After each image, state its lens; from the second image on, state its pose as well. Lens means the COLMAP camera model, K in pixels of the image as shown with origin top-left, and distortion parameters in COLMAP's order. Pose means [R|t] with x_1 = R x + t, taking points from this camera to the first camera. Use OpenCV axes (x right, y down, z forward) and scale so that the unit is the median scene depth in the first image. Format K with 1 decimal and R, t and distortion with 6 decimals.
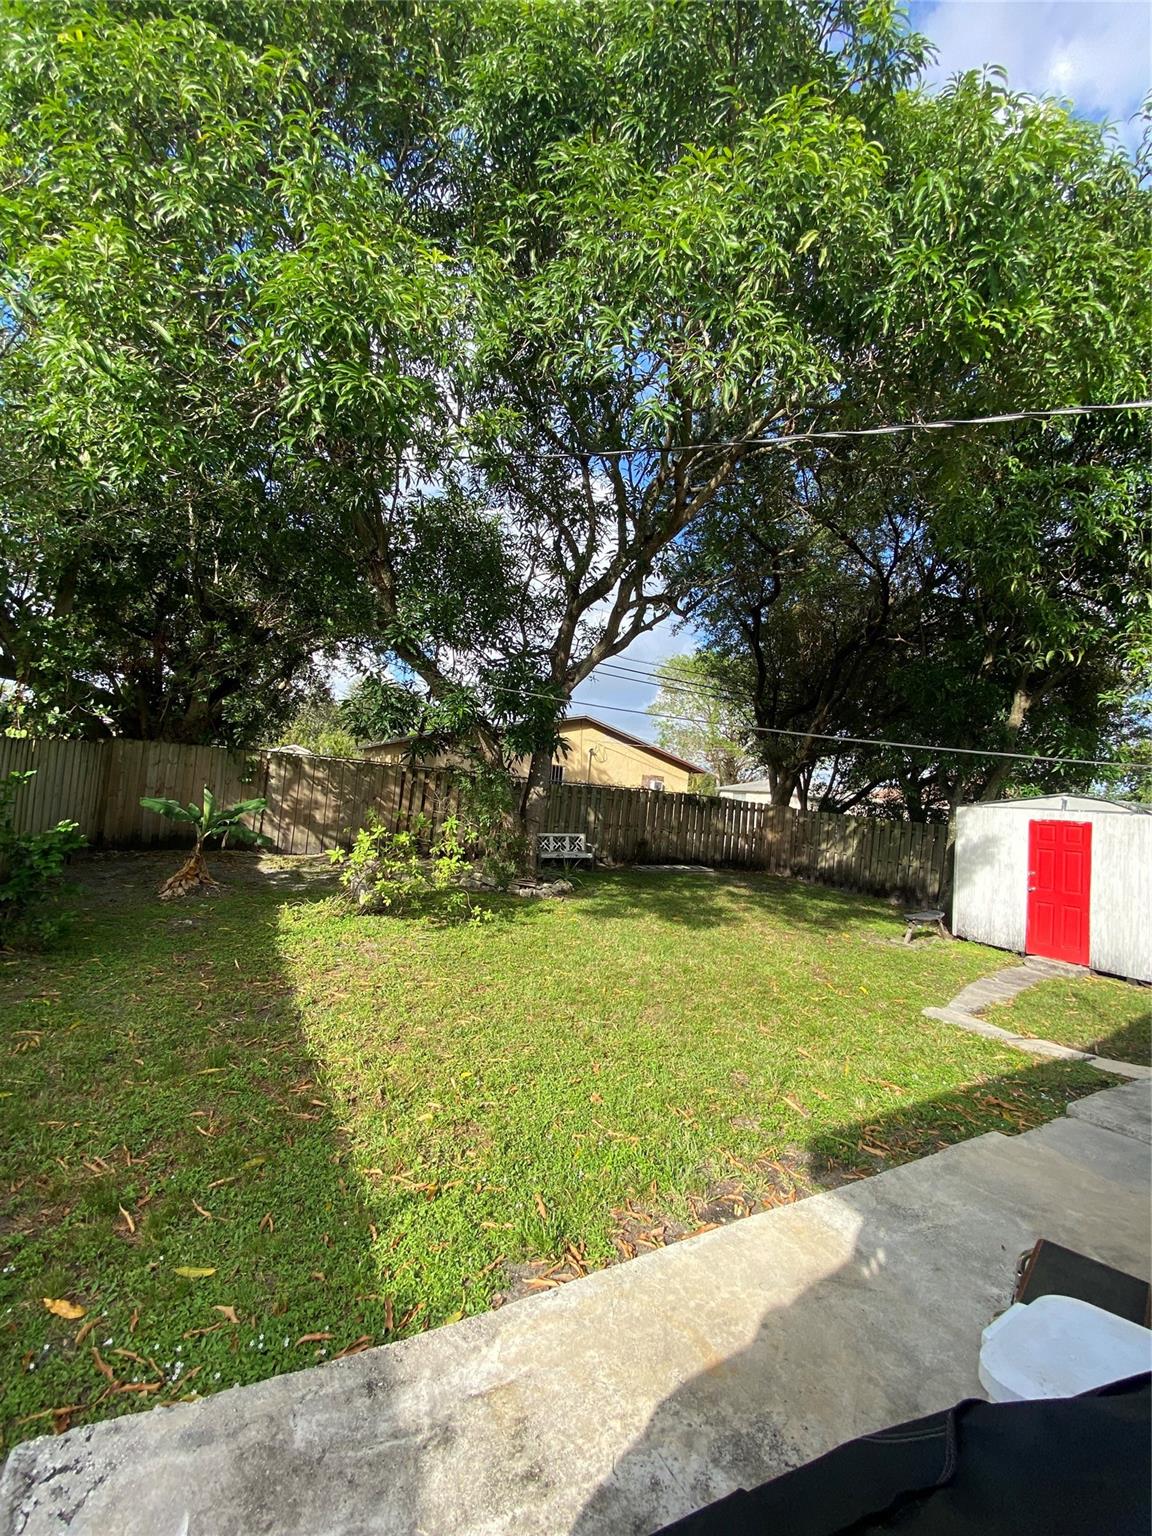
lens RADIAL K [[626.9, 0, 576.0], [0, 626.9, 768.0], [0, 0, 1]] dist [0.054002, -0.045359]
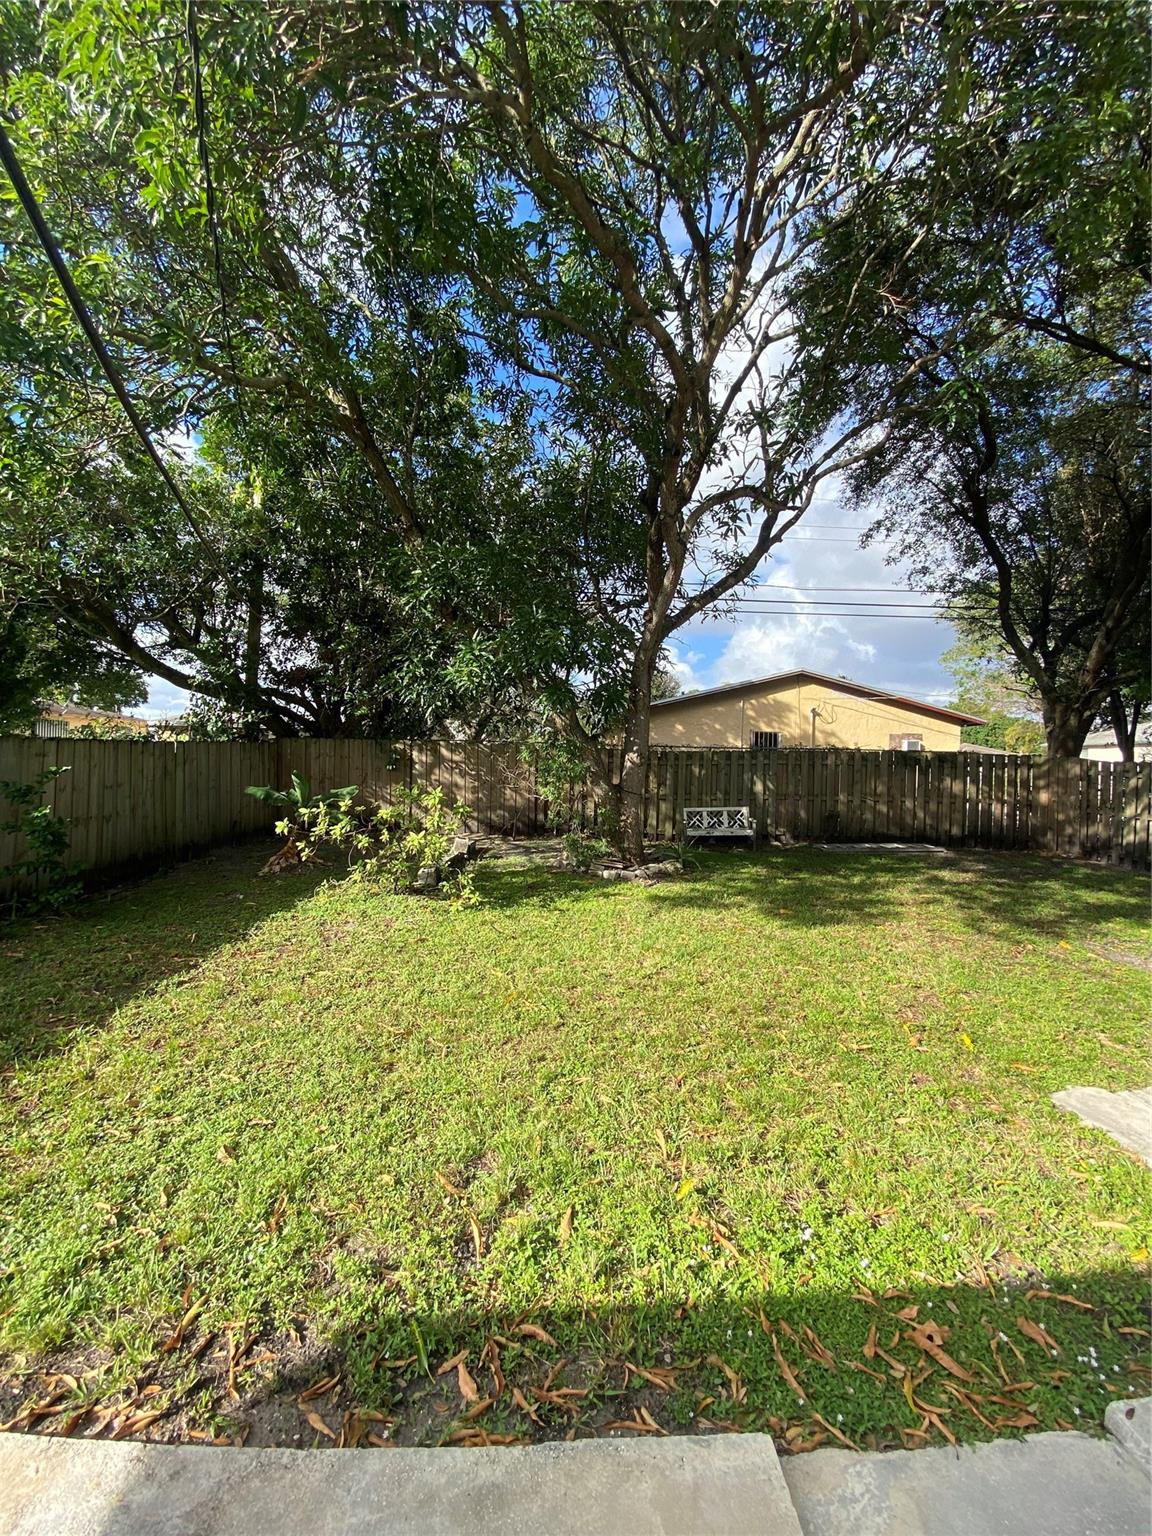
lens RADIAL K [[626.9, 0, 576.0], [0, 626.9, 768.0], [0, 0, 1]] dist [0.054002, -0.045359]
pose [[0.889404, -0.065302, -0.452434, 0.255321], [0.077558, 0.996951, 0.008570, 0.037150], [0.450495, -0.042712, 0.891756, 0.194147]]
